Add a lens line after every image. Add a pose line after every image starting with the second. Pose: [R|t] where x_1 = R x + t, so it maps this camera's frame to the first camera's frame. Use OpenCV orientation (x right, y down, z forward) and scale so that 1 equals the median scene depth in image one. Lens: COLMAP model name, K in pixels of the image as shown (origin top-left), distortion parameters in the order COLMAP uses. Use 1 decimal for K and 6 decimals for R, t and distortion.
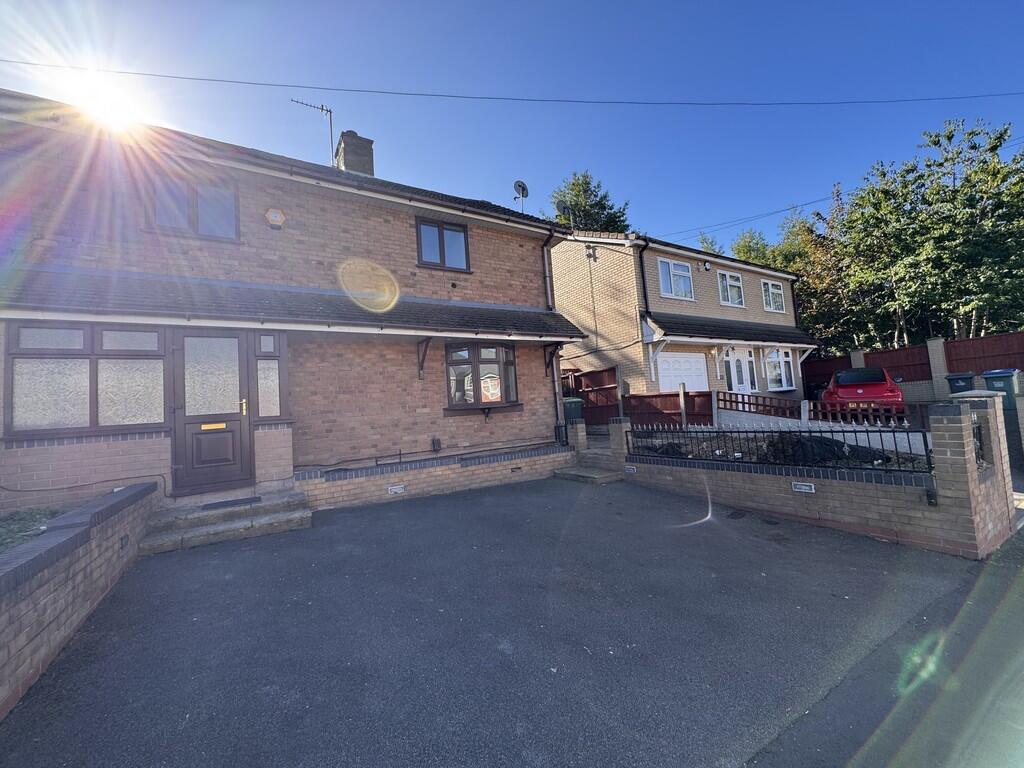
lens RADIAL K [[407.3, 0, 512.0], [0, 407.3, 384.0], [0, 0, 1]] dist [0.000053, 0.000189]
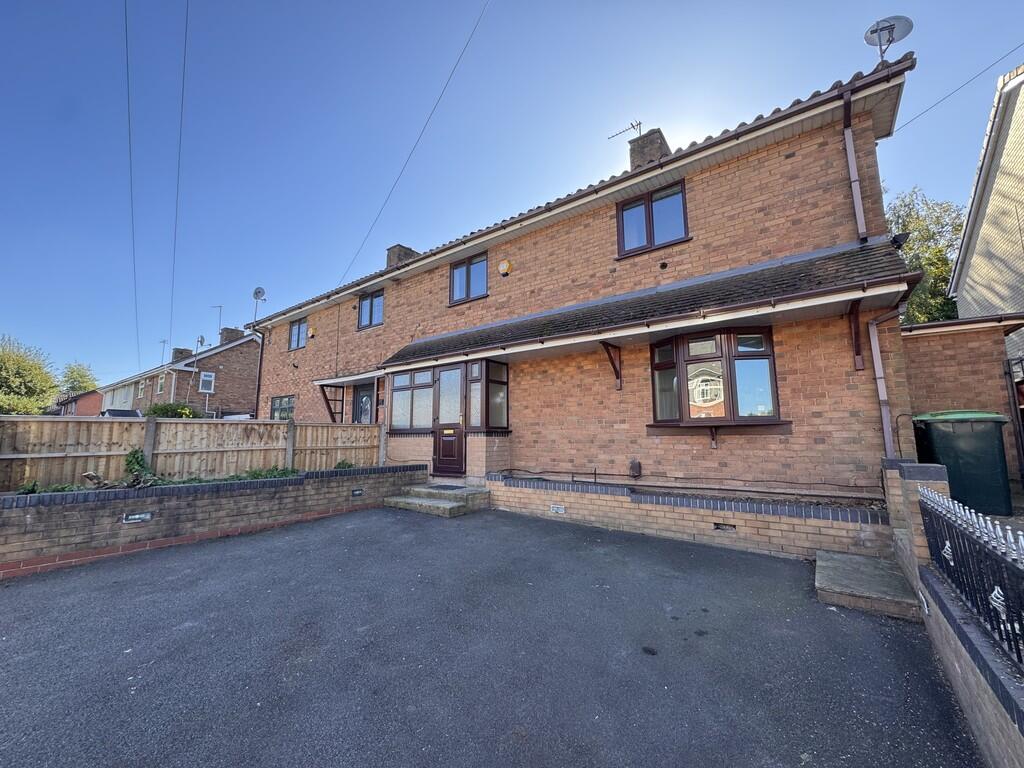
lens RADIAL K [[407.3, 0, 512.0], [0, 407.3, 384.0], [0, 0, 1]] dist [0.000053, 0.000189]
pose [[0.367779, -0.053900, -0.928350, 0.520198], [0.040613, 0.998297, -0.041872, 0.003142], [0.929026, -0.022303, 0.369342, 0.503191]]
